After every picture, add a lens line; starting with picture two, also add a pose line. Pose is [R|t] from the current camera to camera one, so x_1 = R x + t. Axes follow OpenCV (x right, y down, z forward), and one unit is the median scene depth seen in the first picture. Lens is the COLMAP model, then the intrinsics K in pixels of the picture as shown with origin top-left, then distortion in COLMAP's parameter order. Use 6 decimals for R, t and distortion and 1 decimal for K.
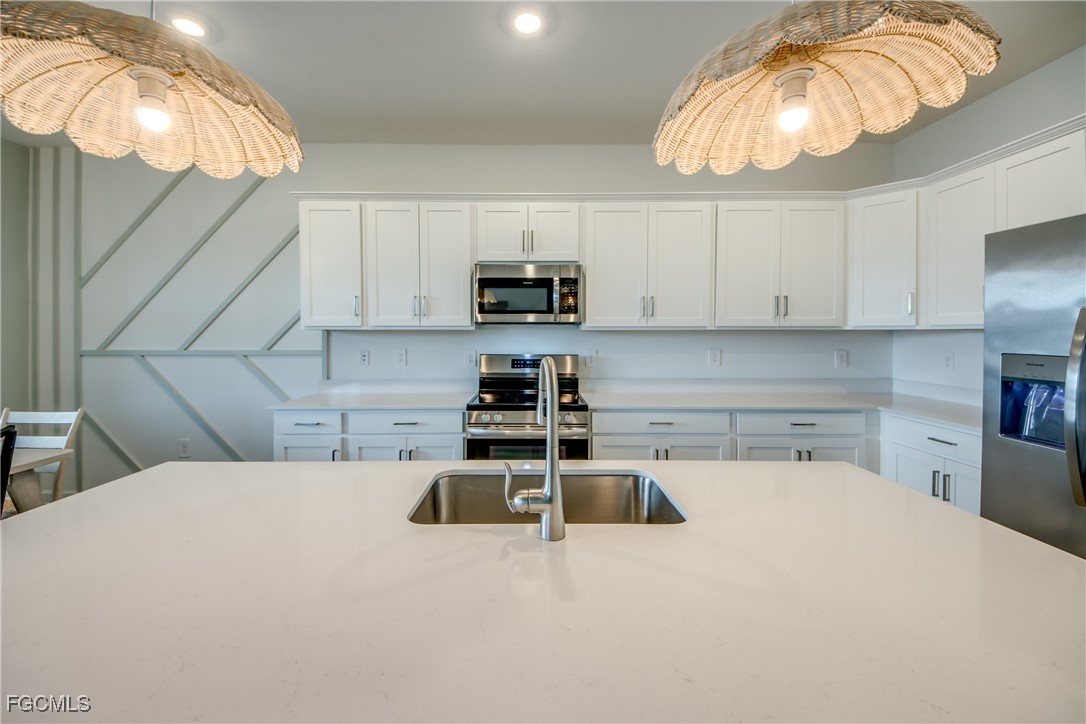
lens RADIAL K [[413.4, 0, 530.4], [0, 413.4, 330.1], [0, 0, 1]] dist [0.001309, -0.004748]
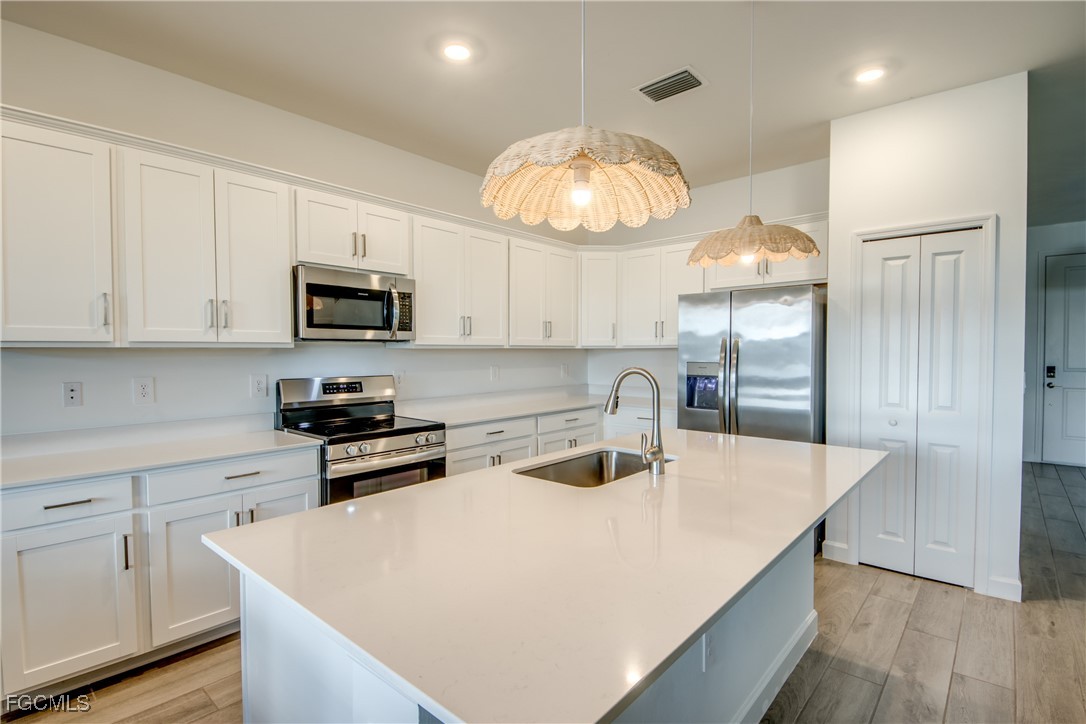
lens RADIAL K [[515.9, 0, 535.0], [0, 515.9, 357.0], [0, 0, 1]] dist [-0.002760, -0.000692]
pose [[0.662362, -0.011231, 0.749099, -0.576697], [-0.001647, 0.999863, 0.016447, -0.000268], [-0.749182, -0.012128, 0.662253, 0.001974]]
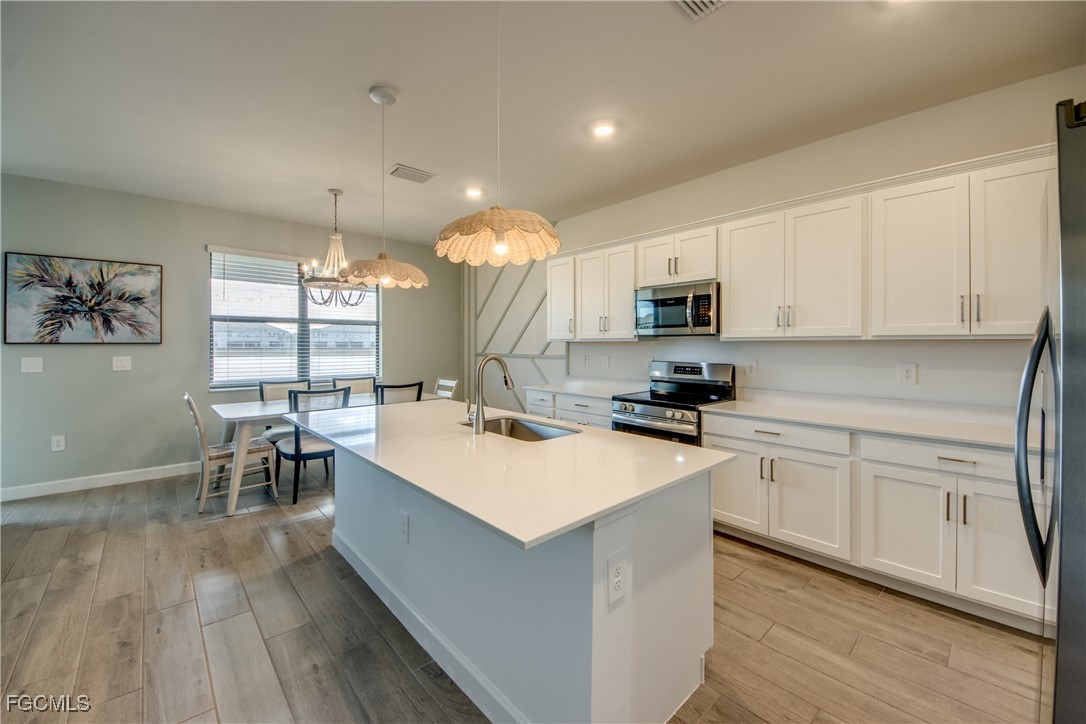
lens RADIAL K [[382.2, 0, 570.0], [0, 382.2, 346.6], [0, 0, 1]] dist [-0.027303, 0.000148]
pose [[0.723111, 0.004337, -0.690718, 0.535822], [0.004940, 0.999922, 0.011450, 0.001152], [0.690714, -0.011692, 0.723034, -0.004246]]
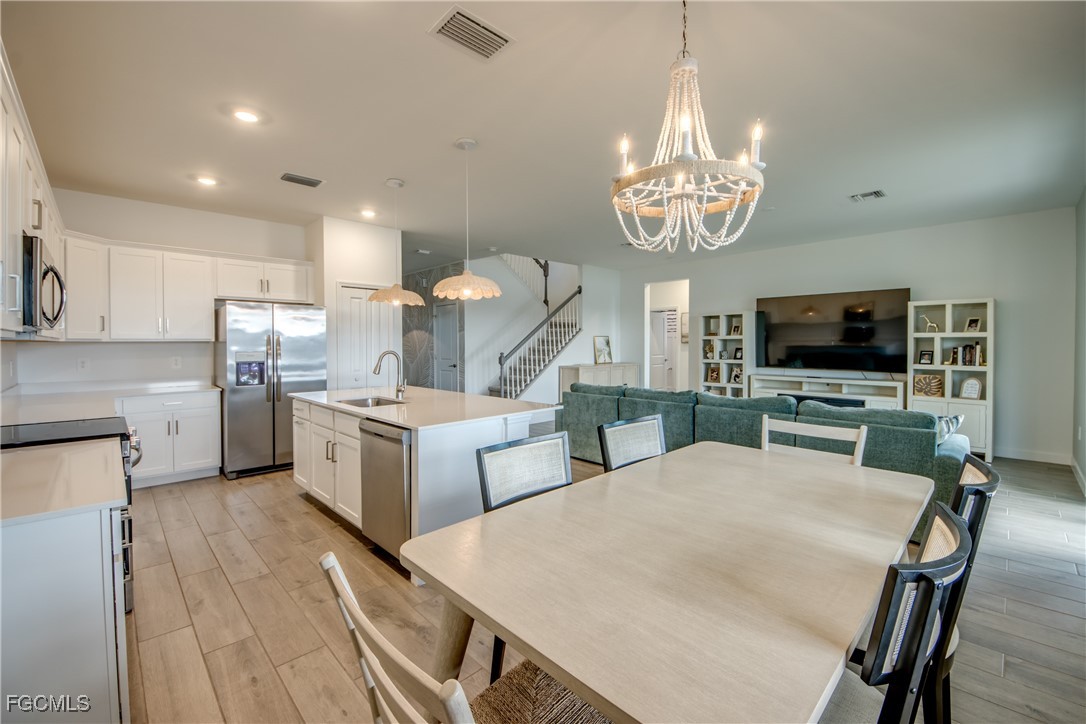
lens RADIAL K [[454.3, 0, 541.0], [0, 454.3, 350.5], [0, 0, 1]] dist [0.007381, -0.002912]
pose [[-0.692309, -0.007734, 0.721559, -1.170604], [-0.002291, 0.999961, 0.008520, 0.012973], [-0.721597, 0.004245, -0.692300, 0.904446]]
